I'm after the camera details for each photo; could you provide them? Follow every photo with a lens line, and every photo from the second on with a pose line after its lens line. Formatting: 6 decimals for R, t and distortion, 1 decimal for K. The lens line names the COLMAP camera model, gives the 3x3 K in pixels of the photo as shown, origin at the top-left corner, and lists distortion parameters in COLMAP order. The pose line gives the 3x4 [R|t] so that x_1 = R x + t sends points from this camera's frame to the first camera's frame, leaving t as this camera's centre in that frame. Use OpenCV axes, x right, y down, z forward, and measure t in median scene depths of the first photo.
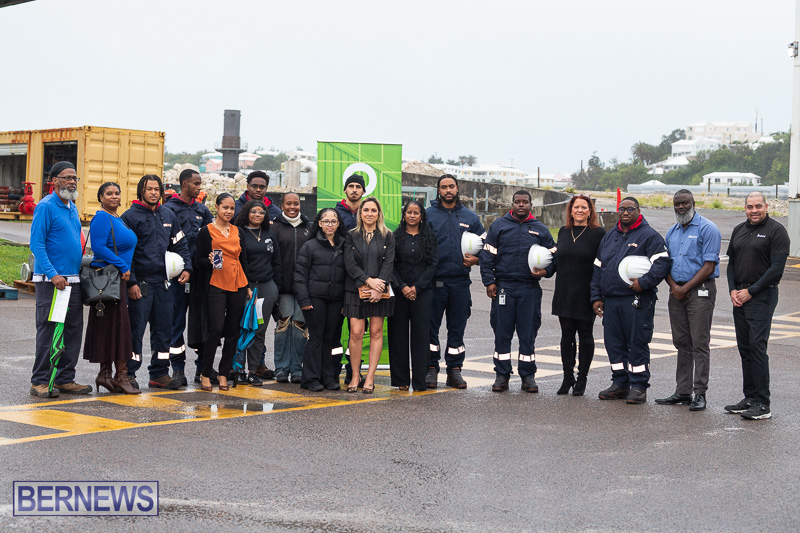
lens RADIAL K [[1636.3, 0, 393.8], [0, 1636.3, 207.5], [0, 0, 1]] dist [-0.191506, 0.000000]
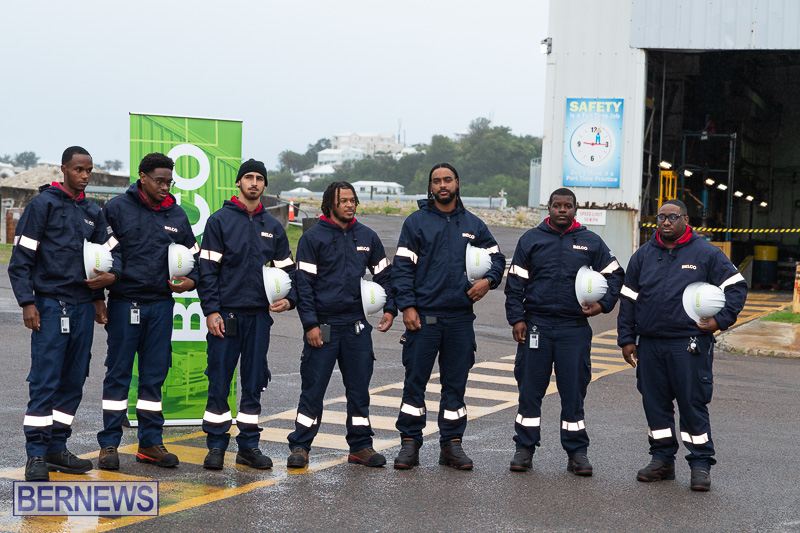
lens RADIAL K [[1588.9, 0, 397.3], [0, 1588.9, 269.9], [0, 0, 1]] dist [0.003648, 0.000000]
pose [[0.975003, 0.006751, 0.222087, -0.062065], [-0.014662, 0.999315, 0.033992, 0.001351], [-0.221706, -0.036399, 0.974434, 0.161119]]
